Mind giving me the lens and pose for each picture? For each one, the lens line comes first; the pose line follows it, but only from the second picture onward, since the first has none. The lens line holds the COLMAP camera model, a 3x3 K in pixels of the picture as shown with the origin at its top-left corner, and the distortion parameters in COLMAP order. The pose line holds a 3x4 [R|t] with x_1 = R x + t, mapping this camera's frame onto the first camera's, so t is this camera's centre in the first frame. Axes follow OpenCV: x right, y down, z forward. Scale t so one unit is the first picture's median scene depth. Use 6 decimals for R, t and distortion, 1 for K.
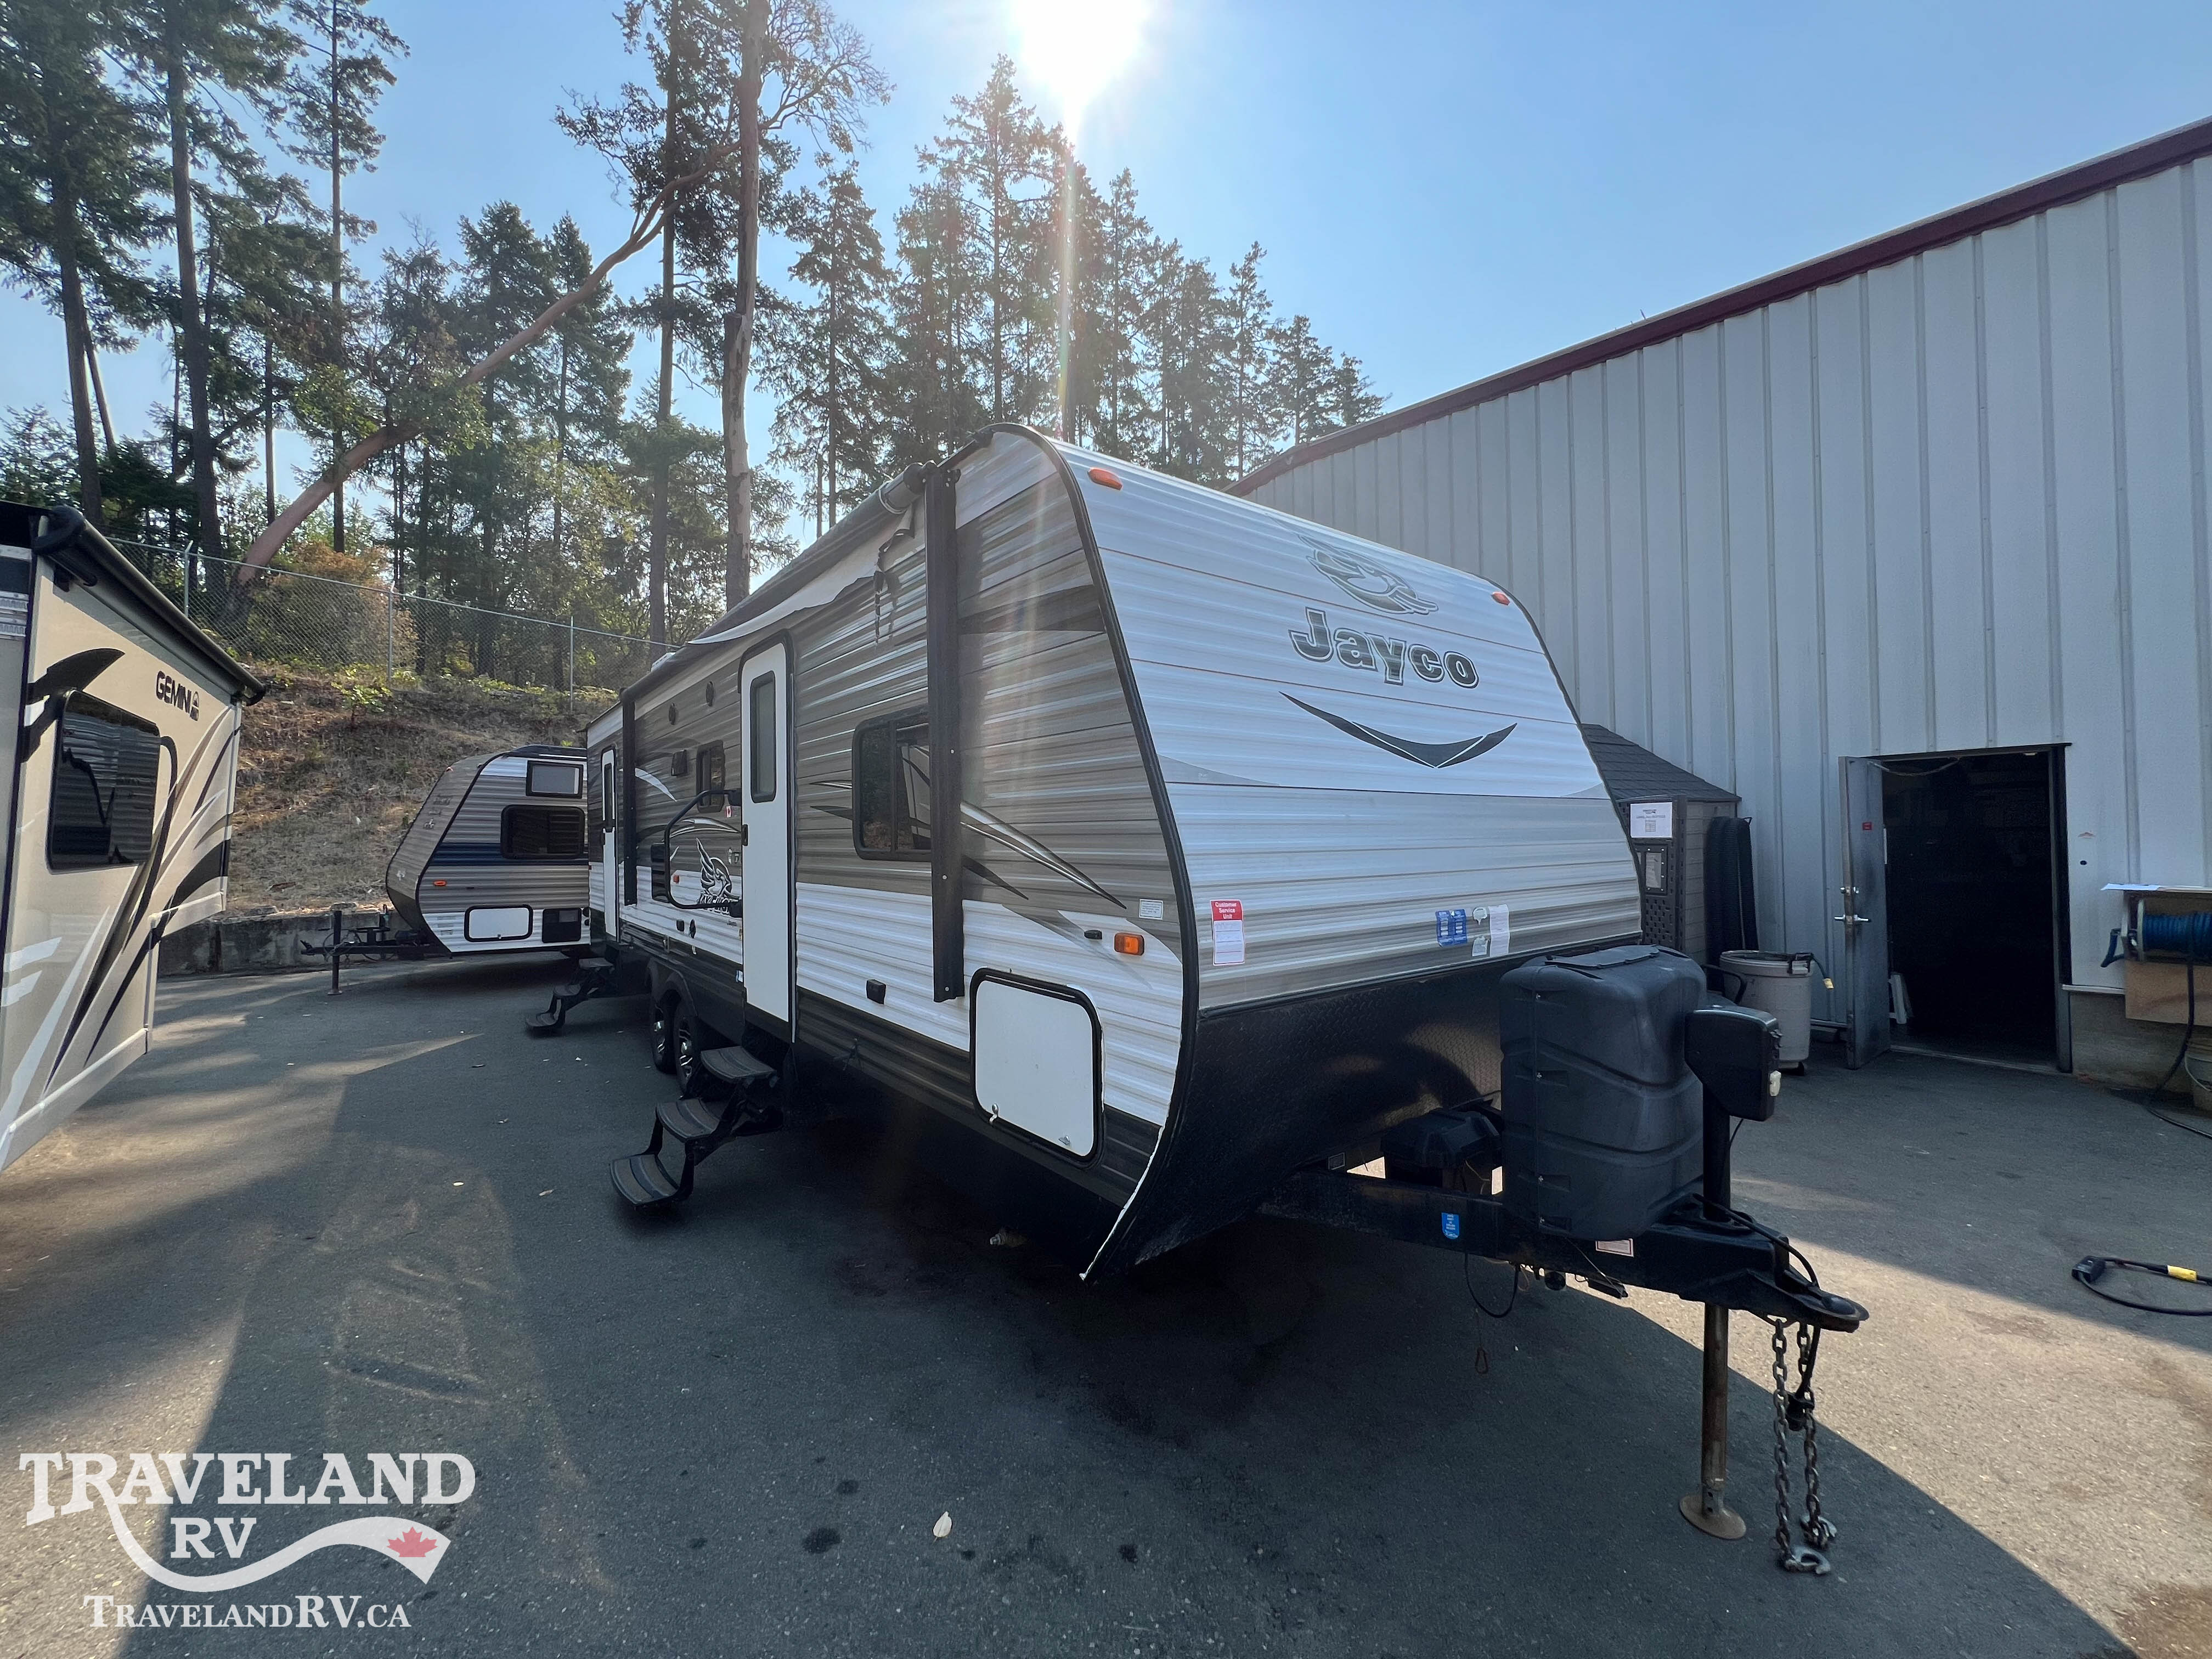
lens RADIAL K [[883.6, 0, 1104.5], [0, 883.6, 820.6], [0, 0, 1]] dist [-0.003173, 0.000743]
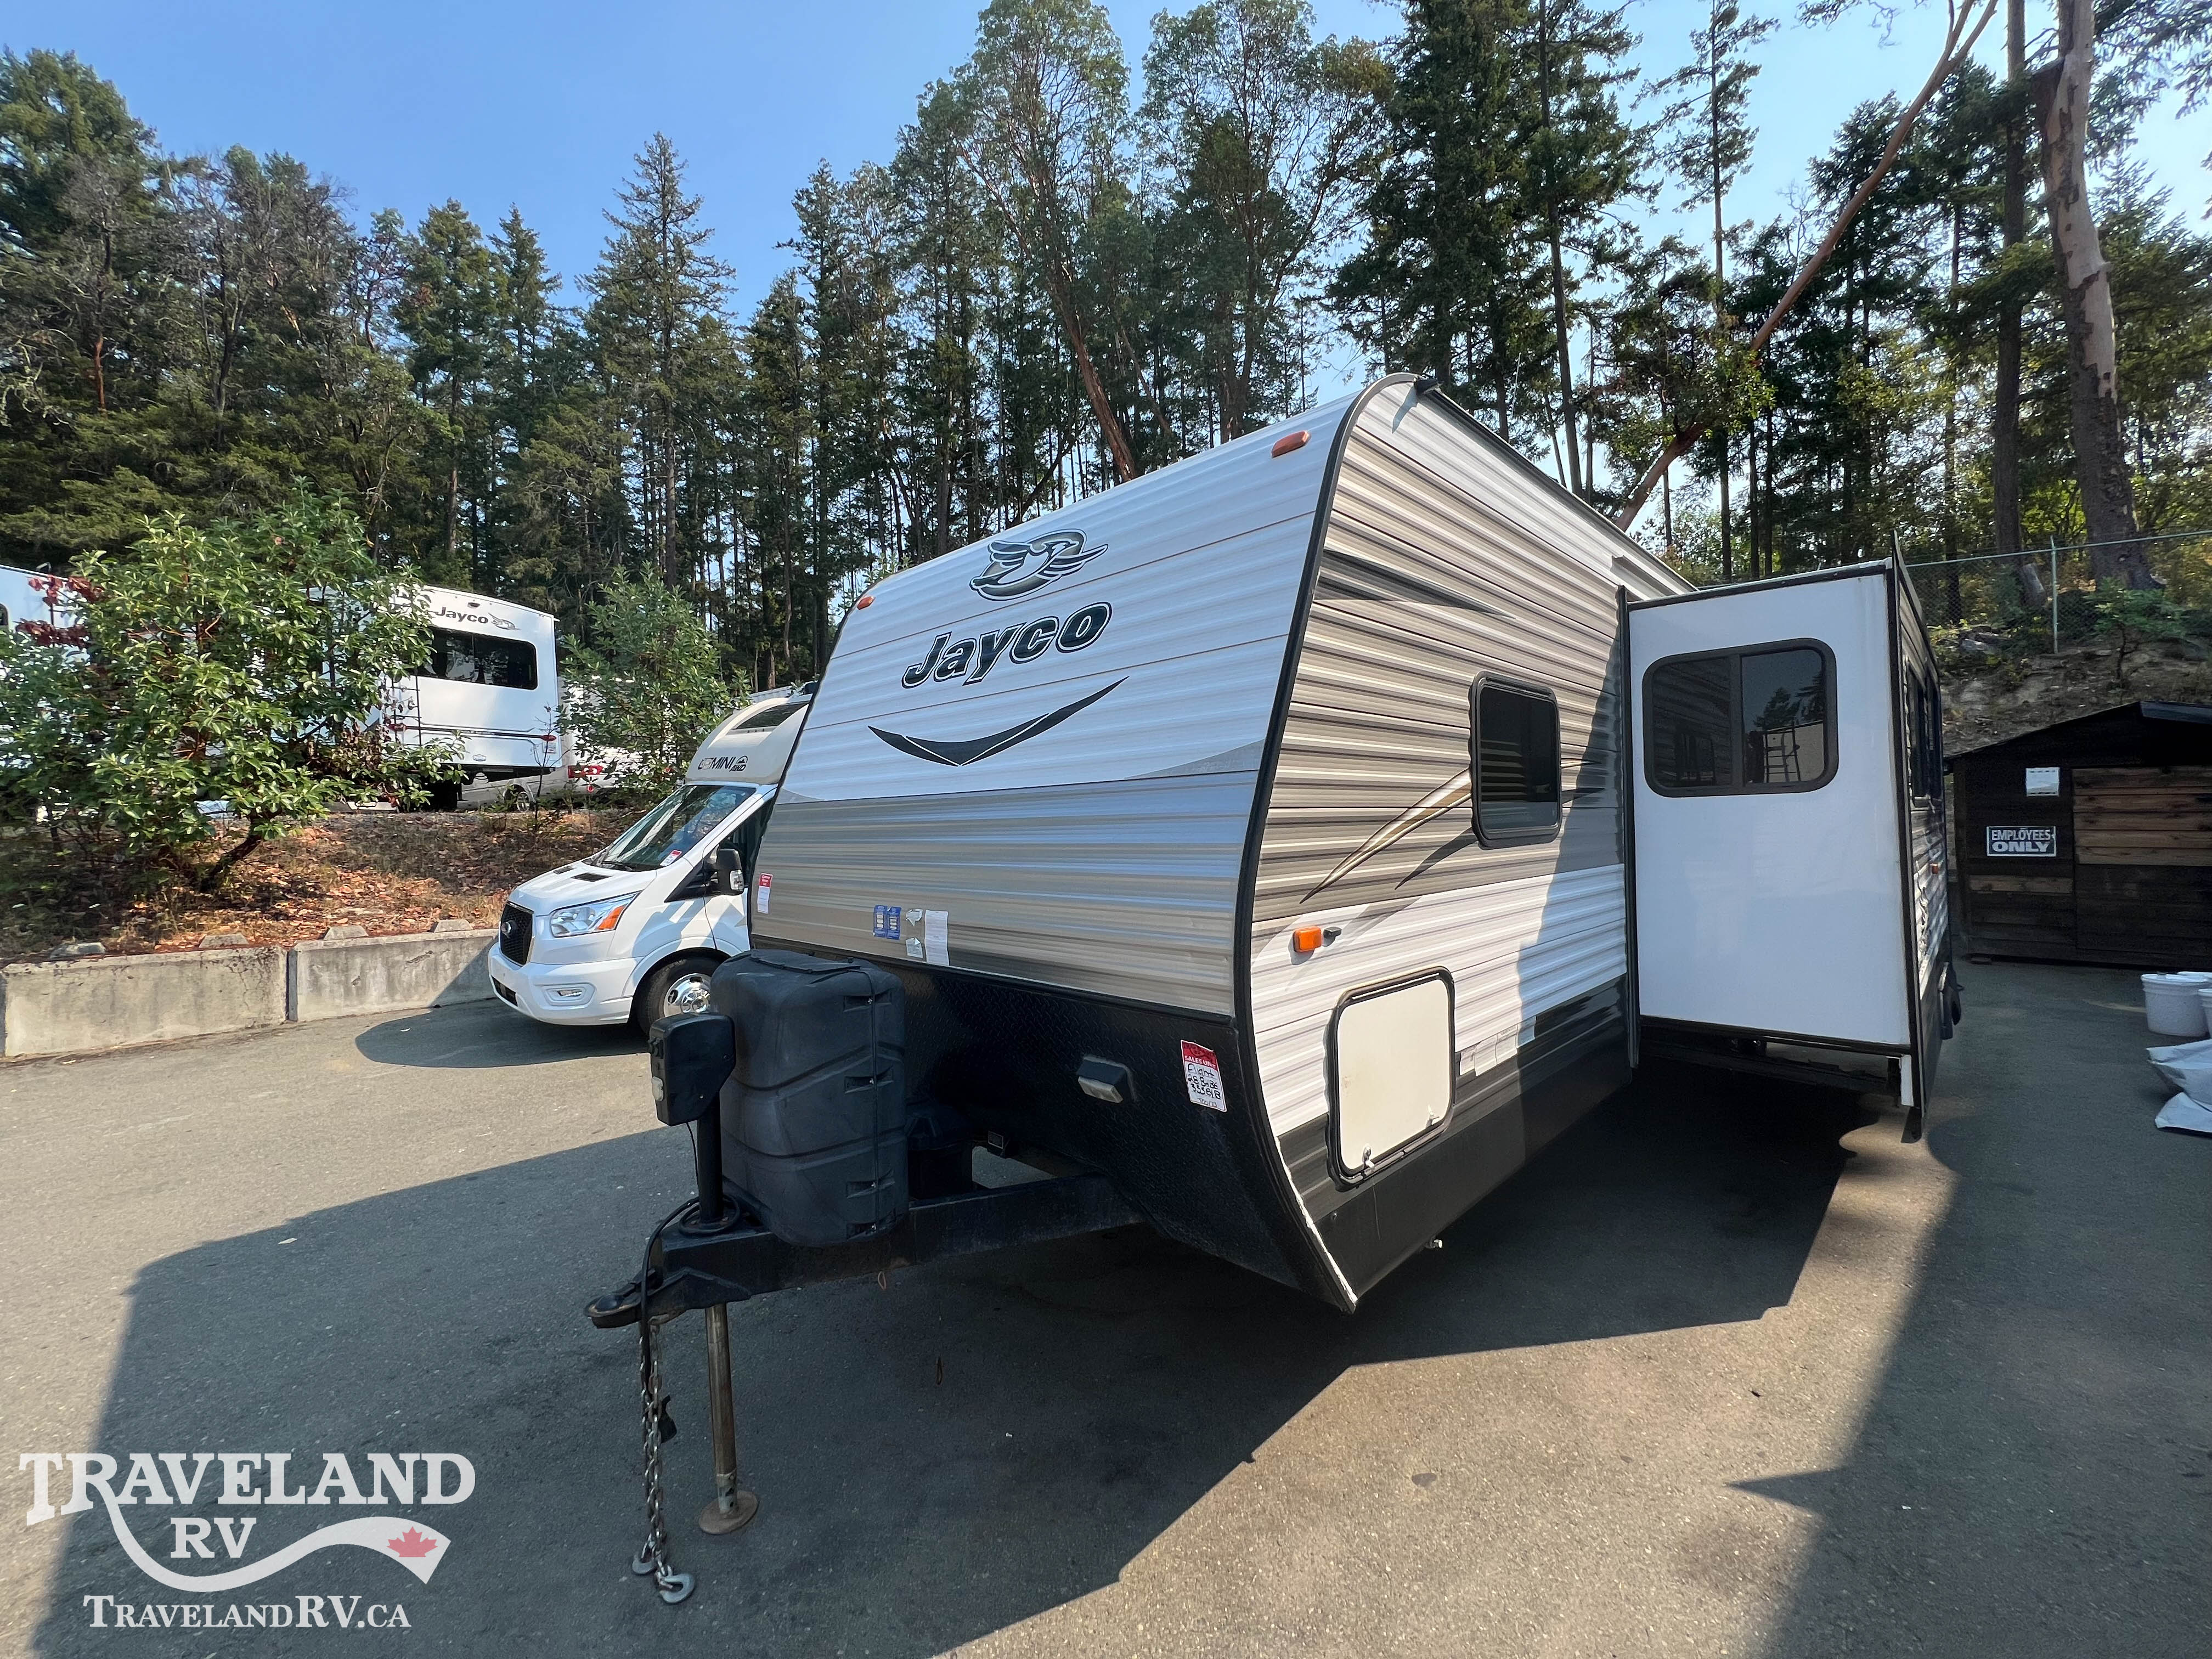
lens RADIAL K [[883.6, 0, 1102.4], [0, 883.6, 829.1], [0, 0, 1]] dist [-0.003173, 0.000743]
pose [[0.113915, 0.010007, -0.993440, 0.138448], [0.033019, 0.999359, 0.013853, 0.000141], [0.992942, -0.034380, 0.113512, 0.106190]]
